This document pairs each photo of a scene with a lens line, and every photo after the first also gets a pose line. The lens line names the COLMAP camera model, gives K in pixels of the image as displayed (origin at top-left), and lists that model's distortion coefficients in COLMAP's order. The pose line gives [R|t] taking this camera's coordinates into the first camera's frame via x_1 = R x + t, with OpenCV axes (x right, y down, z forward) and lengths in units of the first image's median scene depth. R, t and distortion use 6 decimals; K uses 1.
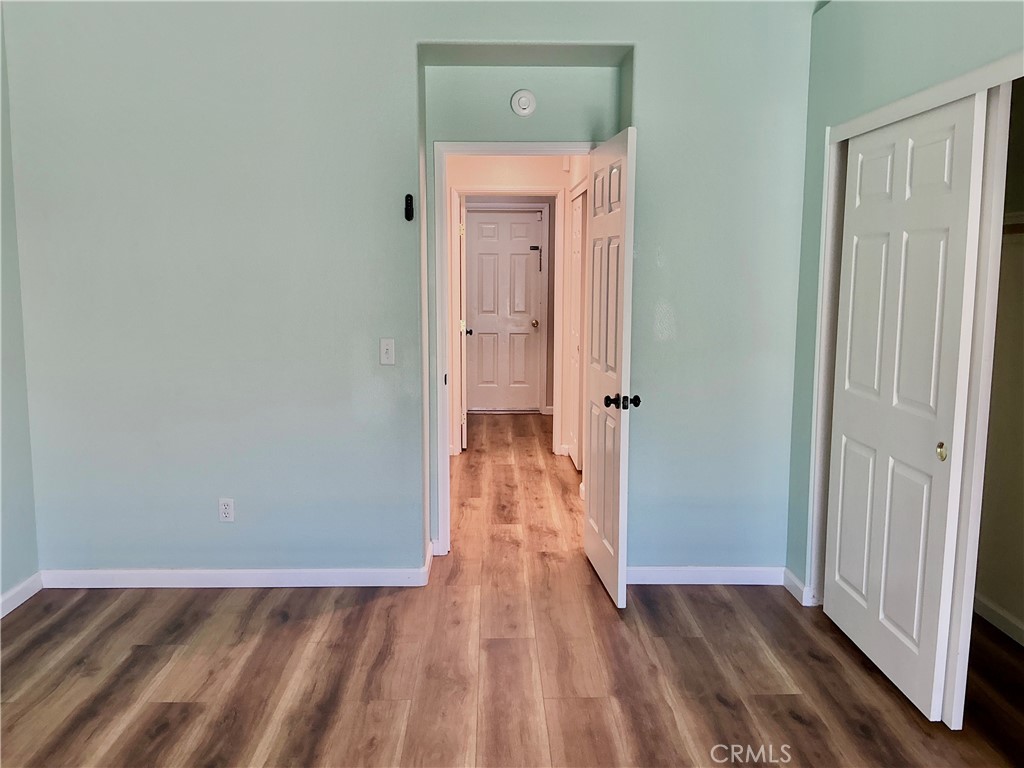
lens RADIAL K [[862.1, 0, 511.6], [0, 862.1, 382.7], [0, 0, 1]] dist [0.067131, -0.132181]
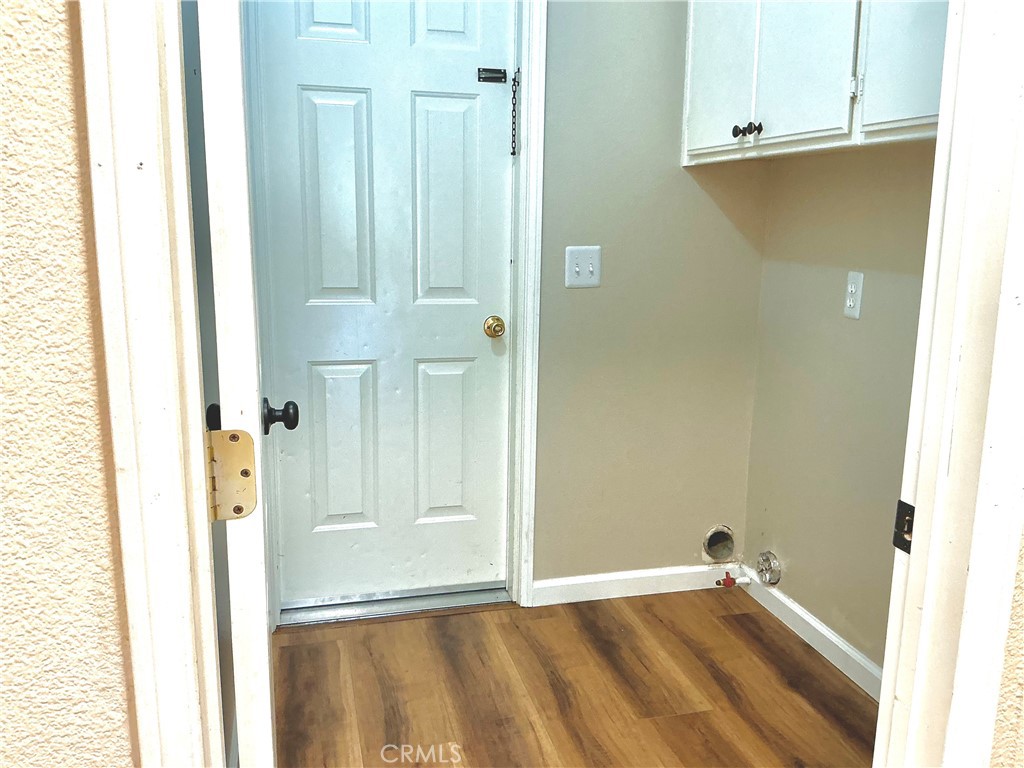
lens RADIAL K [[862.1, 0, 512.0], [0, 862.1, 385.5], [0, 0, 1]] dist [0.067131, -0.132181]
pose [[0.970473, -0.040762, 0.237743, -0.041419], [0.029757, 0.998321, 0.049698, -0.061525], [-0.239369, -0.041156, 0.970056, 0.685695]]
